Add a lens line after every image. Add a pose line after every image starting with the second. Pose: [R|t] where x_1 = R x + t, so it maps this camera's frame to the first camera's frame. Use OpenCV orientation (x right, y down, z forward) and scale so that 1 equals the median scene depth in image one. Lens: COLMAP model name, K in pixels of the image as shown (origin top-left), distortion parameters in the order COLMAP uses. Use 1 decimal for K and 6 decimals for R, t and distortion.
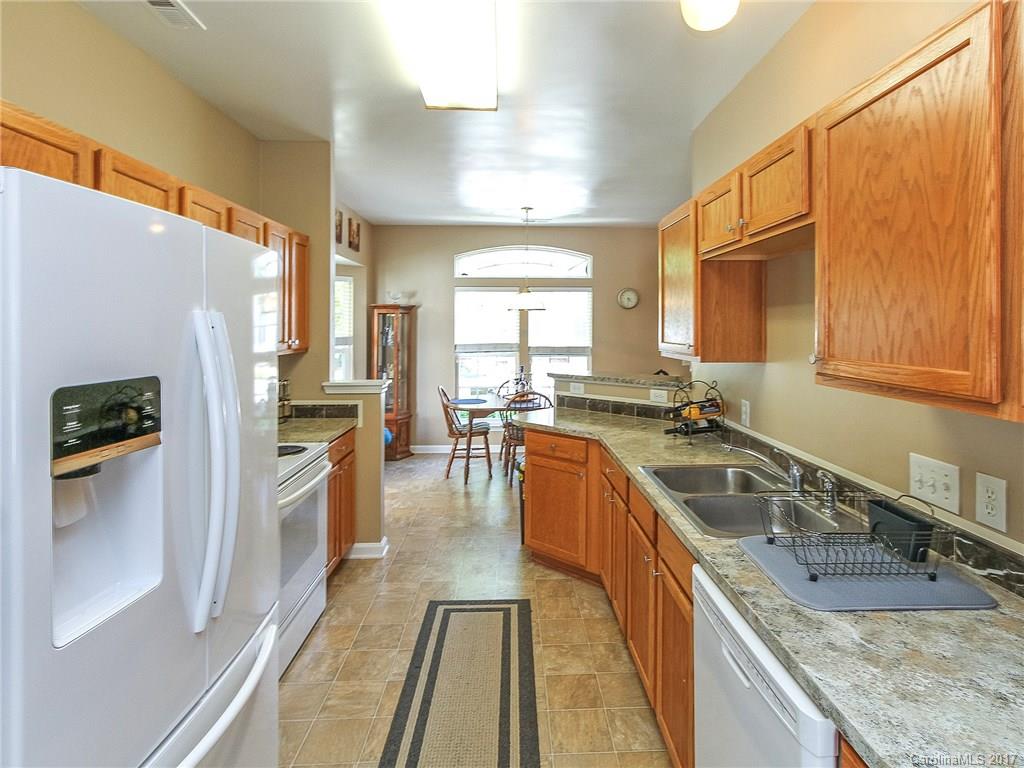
lens RADIAL K [[765.6, 0, 512.4], [0, 765.6, 334.5], [0, 0, 1]] dist [-0.005537, 0.010872]
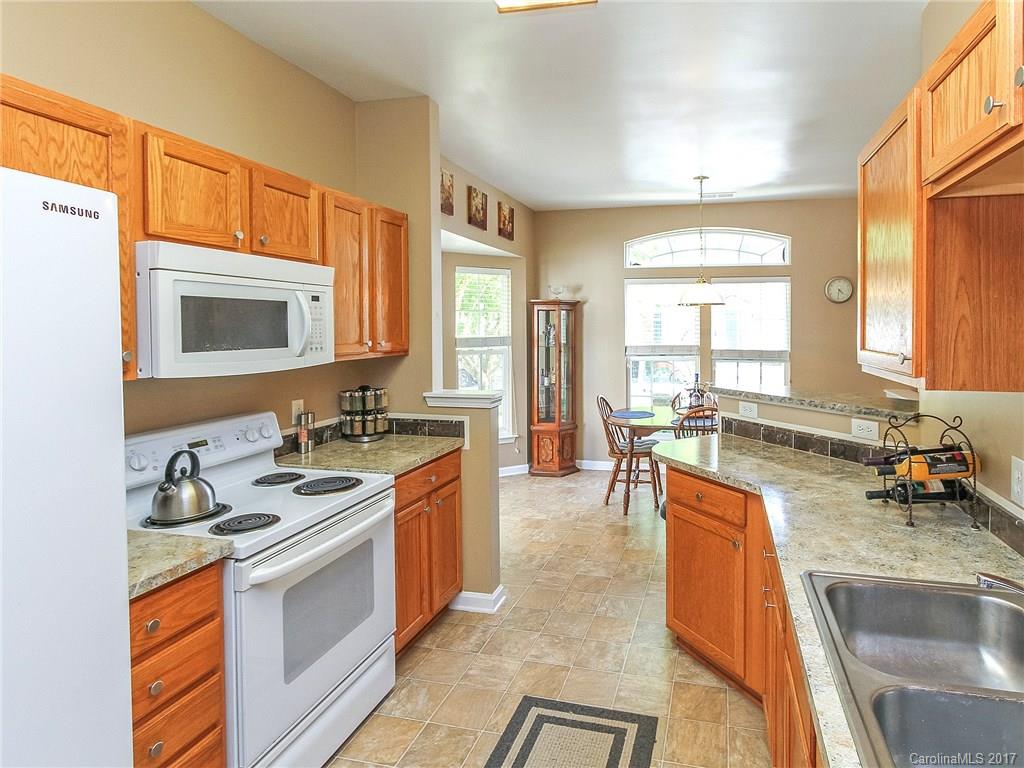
lens RADIAL K [[765.6, 0, 512.4], [0, 765.6, 334.5], [0, 0, 1]] dist [-0.005537, 0.010872]
pose [[0.962209, 0.004928, -0.272266, 0.066365], [-0.004755, 0.999988, 0.001295, -0.000822], [0.272269, 0.000049, 0.962221, 0.238792]]
